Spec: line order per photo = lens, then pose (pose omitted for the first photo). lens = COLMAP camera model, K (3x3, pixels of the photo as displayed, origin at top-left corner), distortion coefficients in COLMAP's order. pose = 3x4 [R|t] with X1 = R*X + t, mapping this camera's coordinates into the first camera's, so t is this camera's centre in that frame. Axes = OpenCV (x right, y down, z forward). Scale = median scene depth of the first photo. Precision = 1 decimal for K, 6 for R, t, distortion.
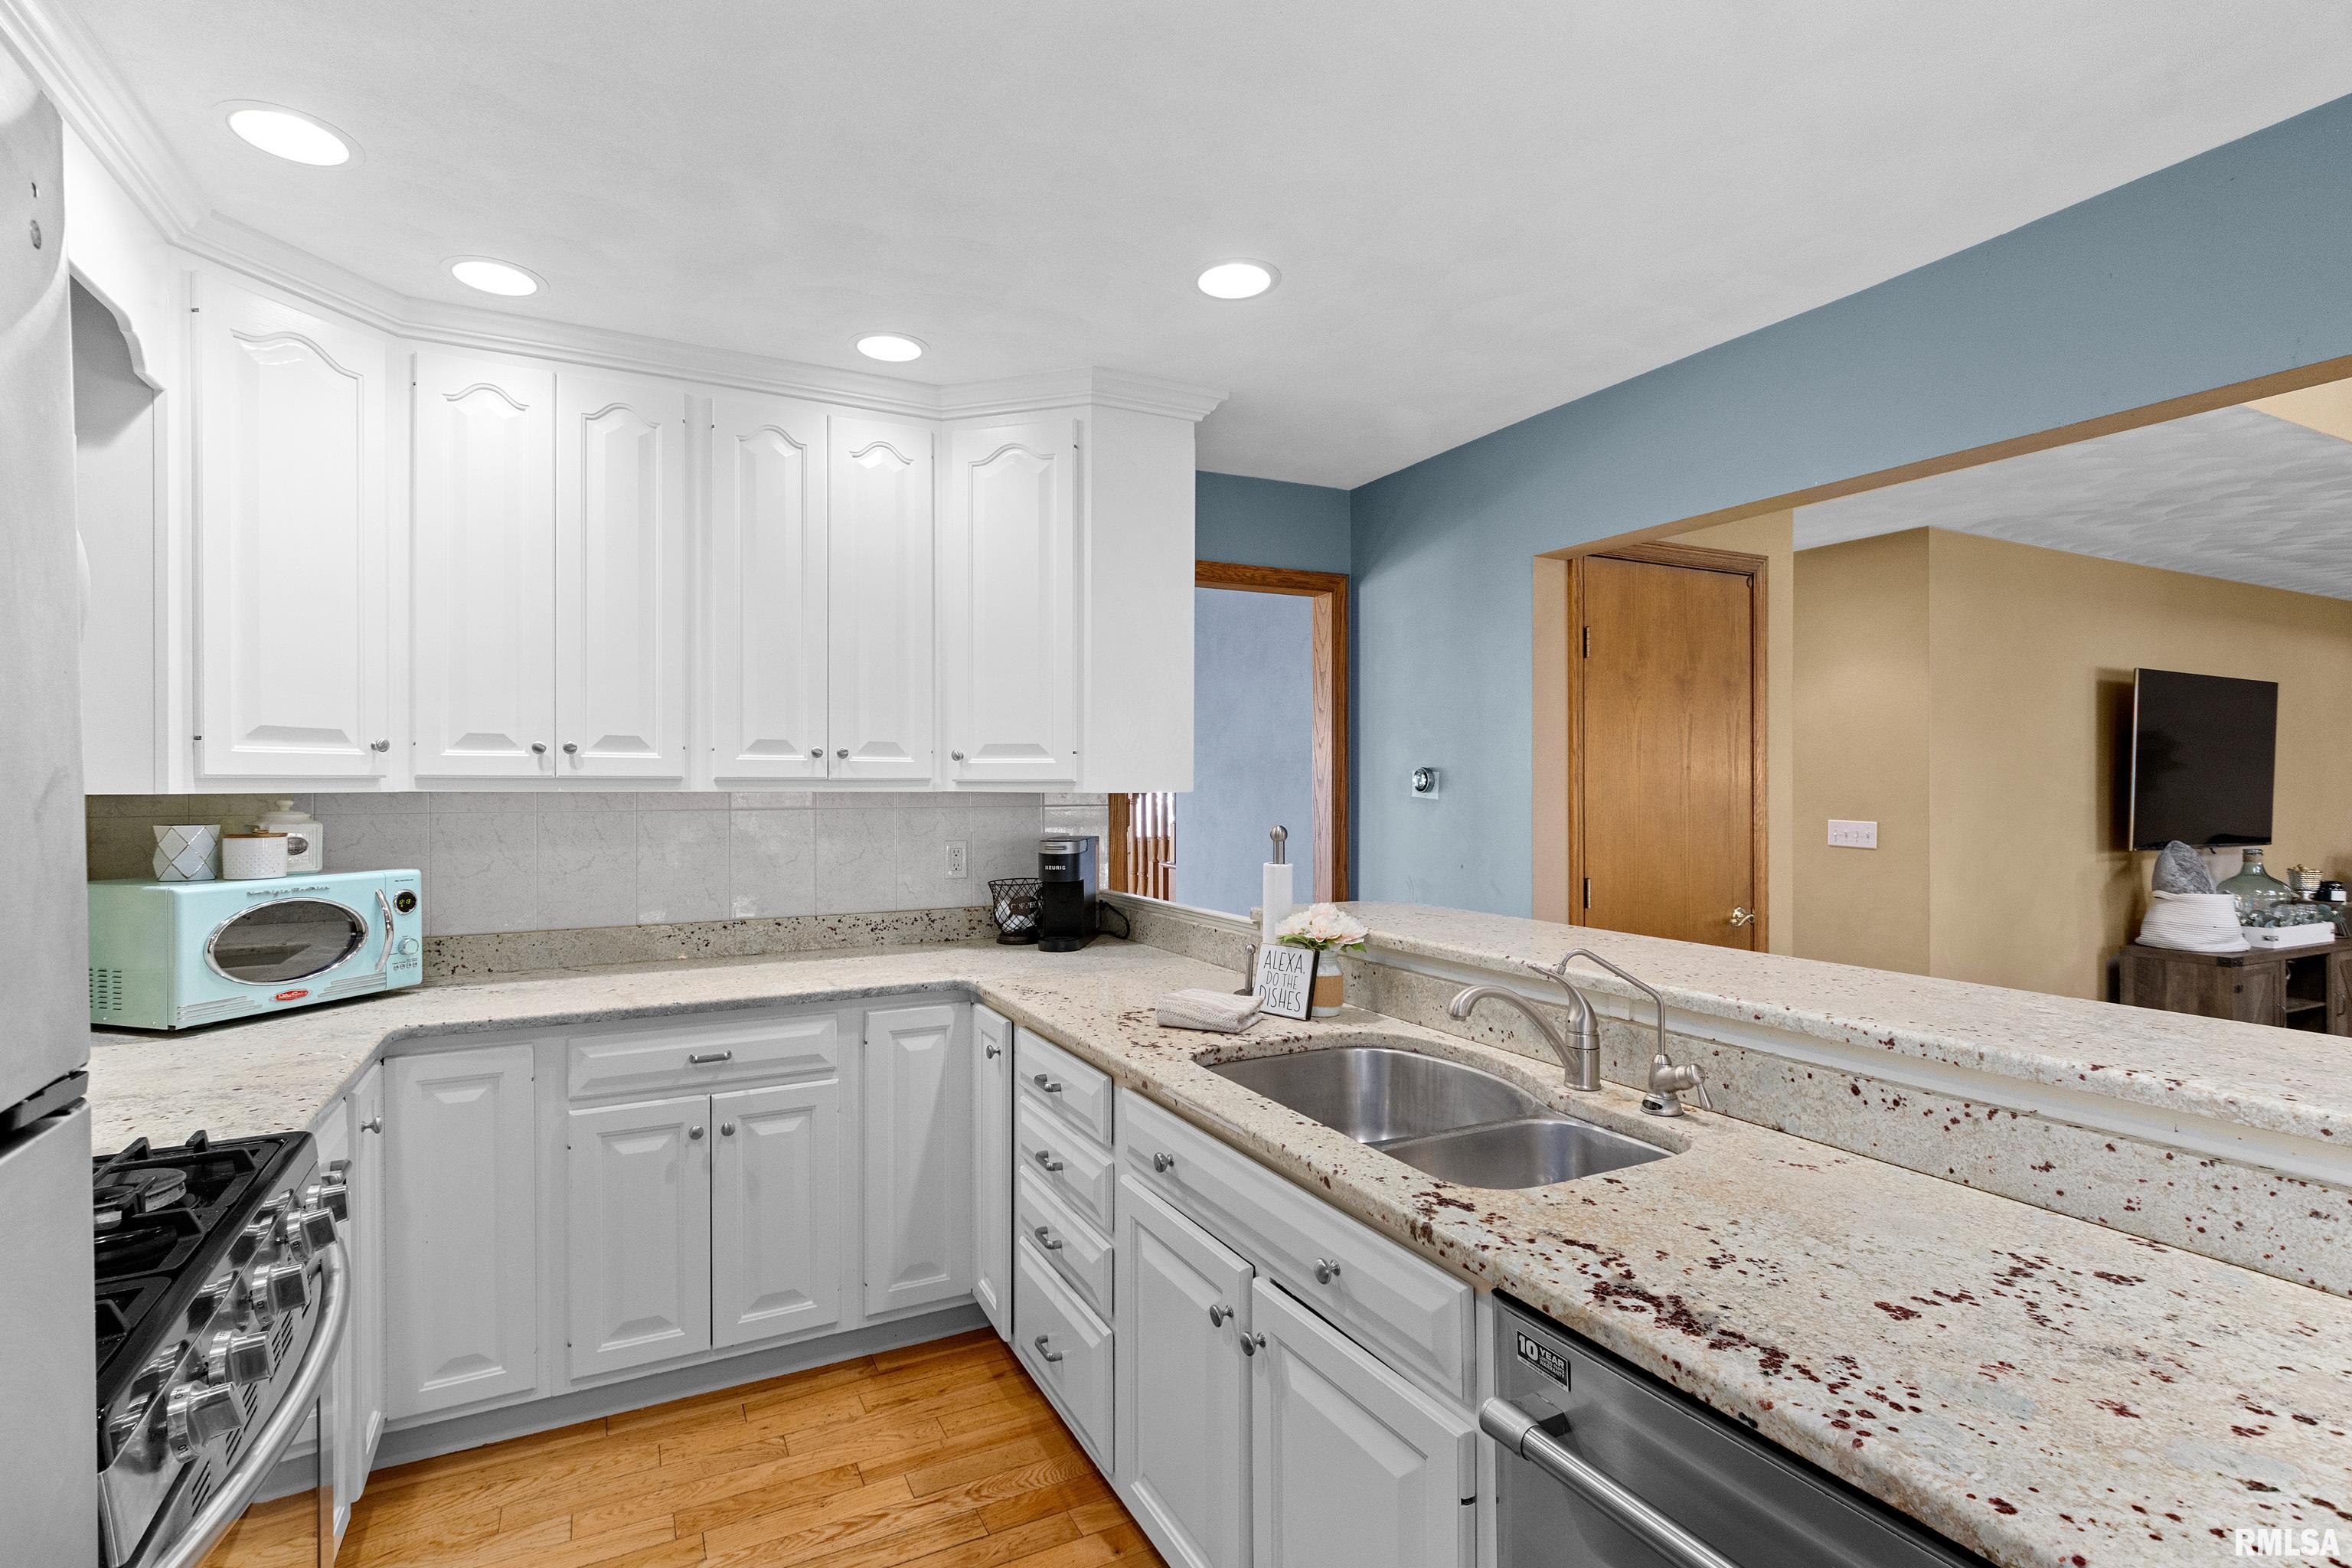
lens RADIAL K [[1096.6, 0, 1169.1], [0, 1096.6, 790.8], [0, 0, 1]] dist [0.011539, -0.001784]
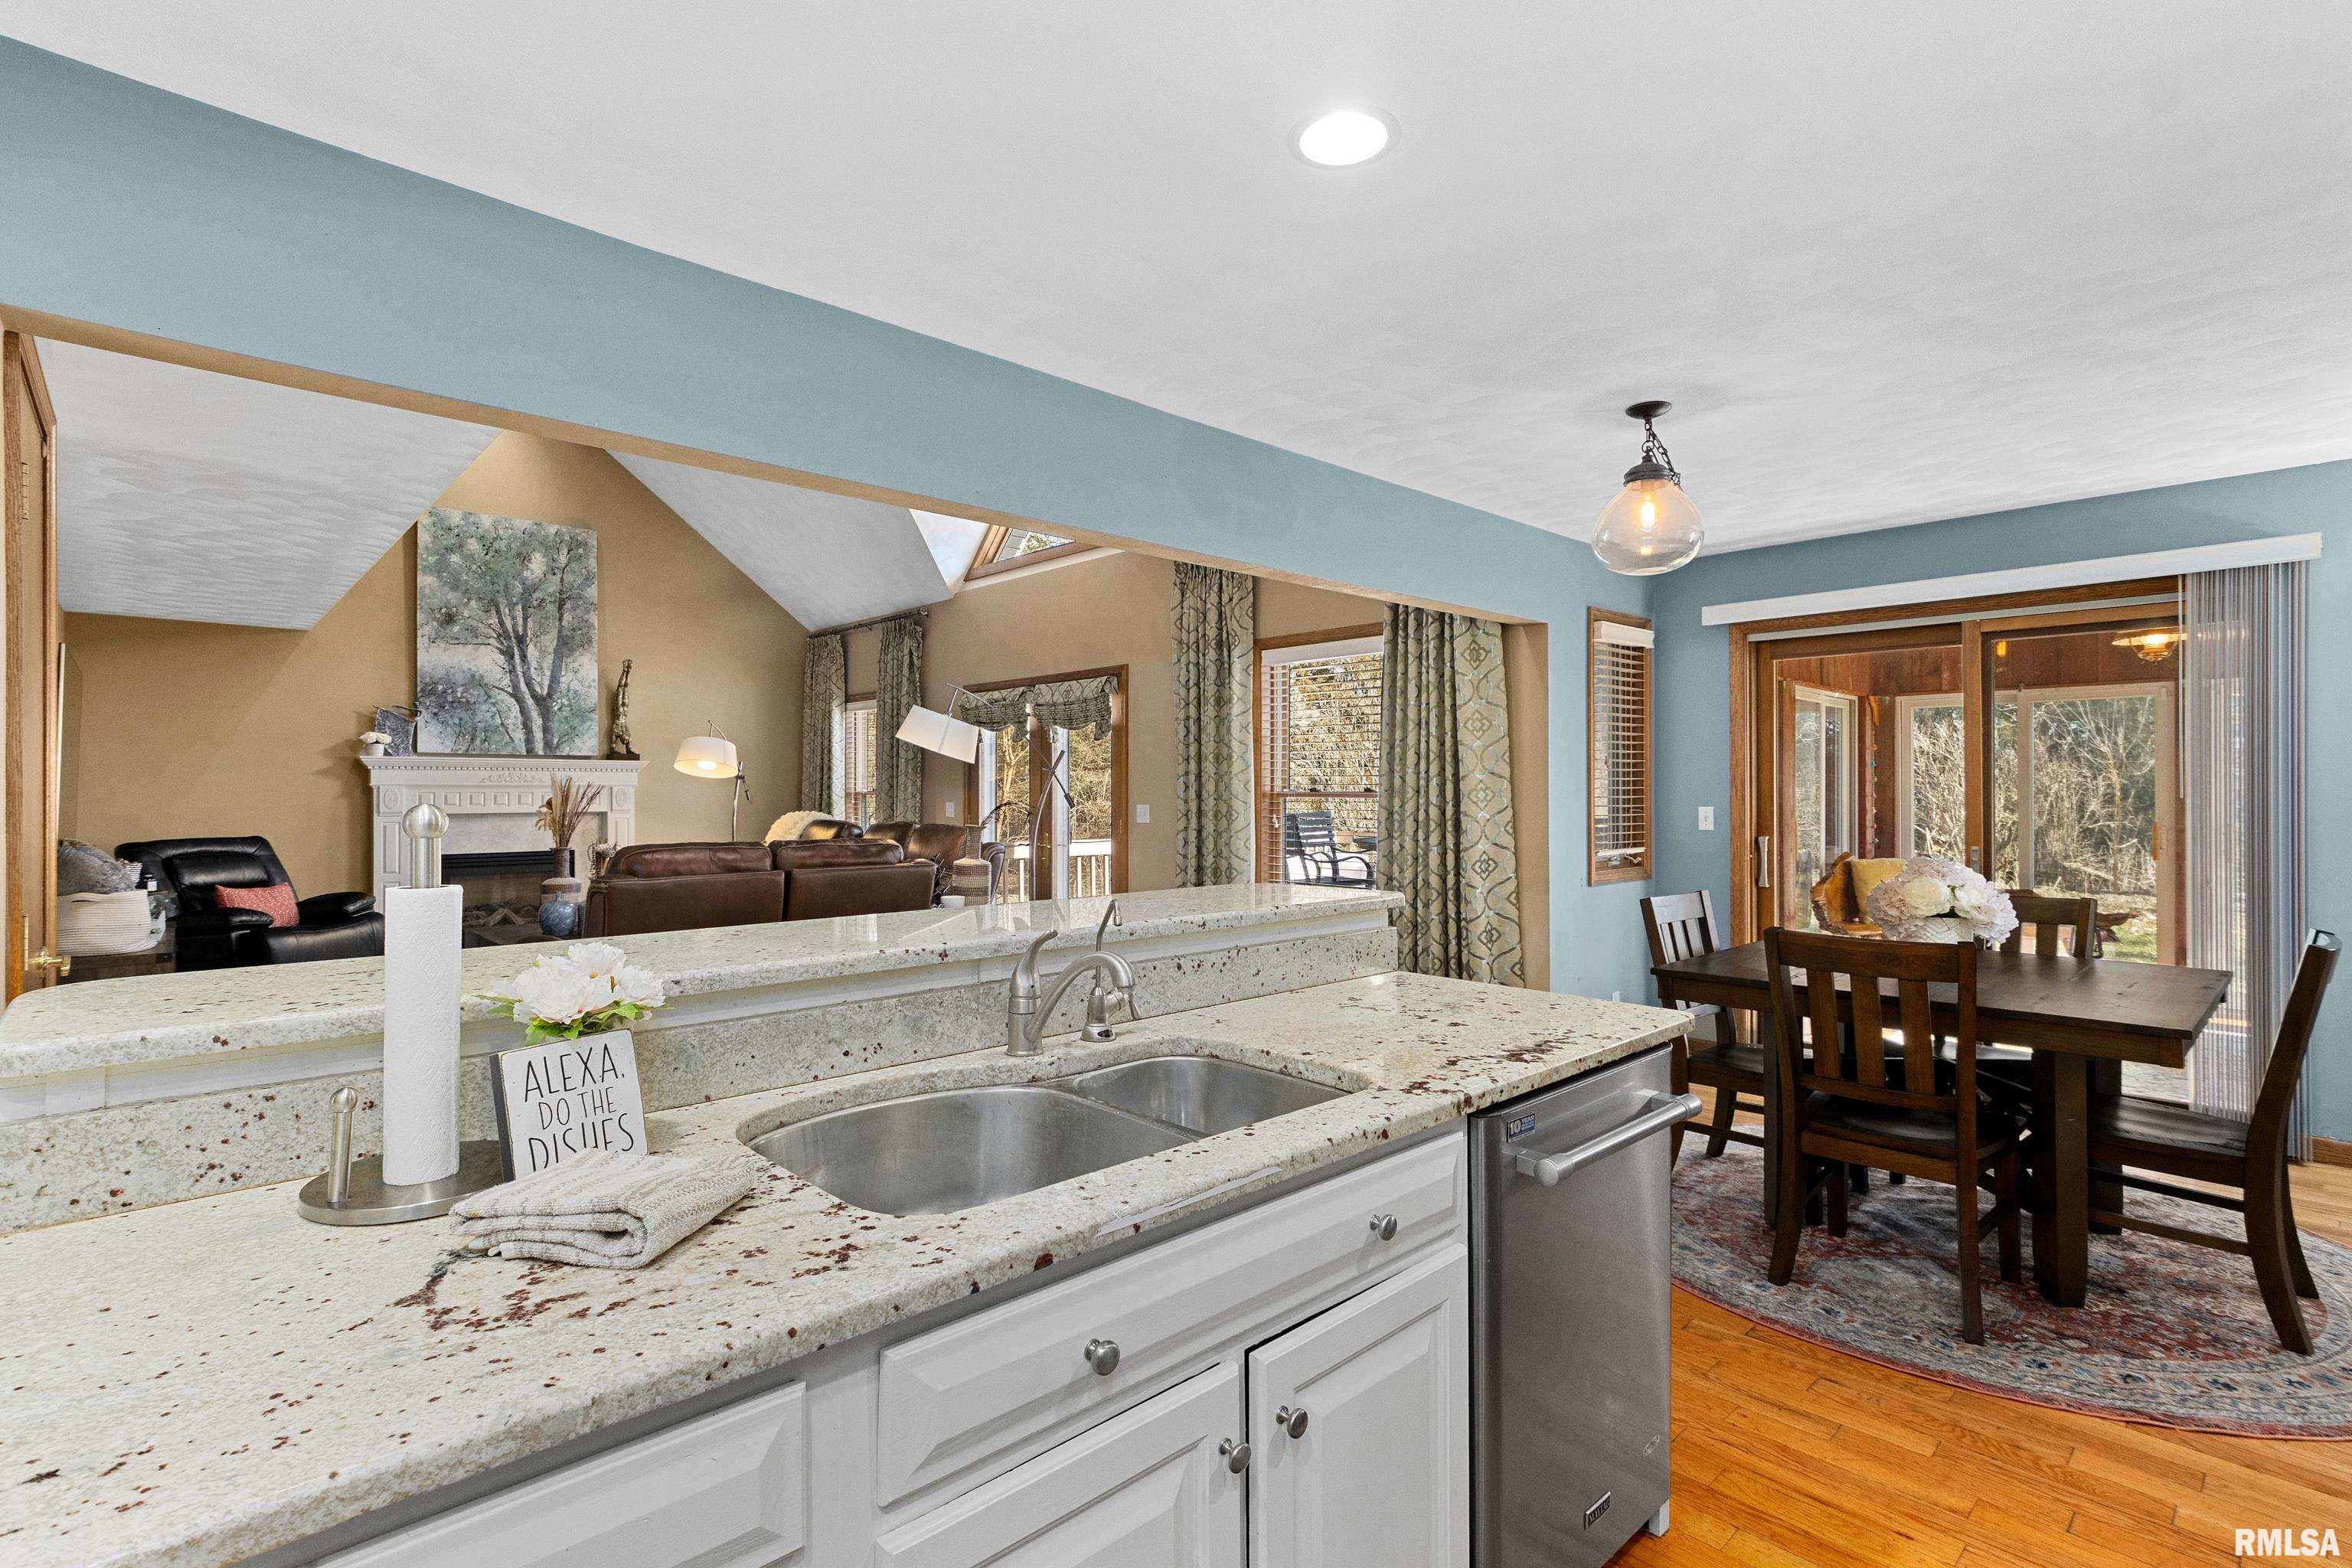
lens RADIAL K [[1096.6, 0, 1159.9], [0, 1096.6, 789.5], [0, 0, 1]] dist [0.011539, -0.001784]
pose [[-0.268171, 0.004377, 0.963361, -0.722187], [0.005841, 0.999979, -0.002917, 0.050619], [-0.963354, 0.004845, -0.268191, 1.412148]]
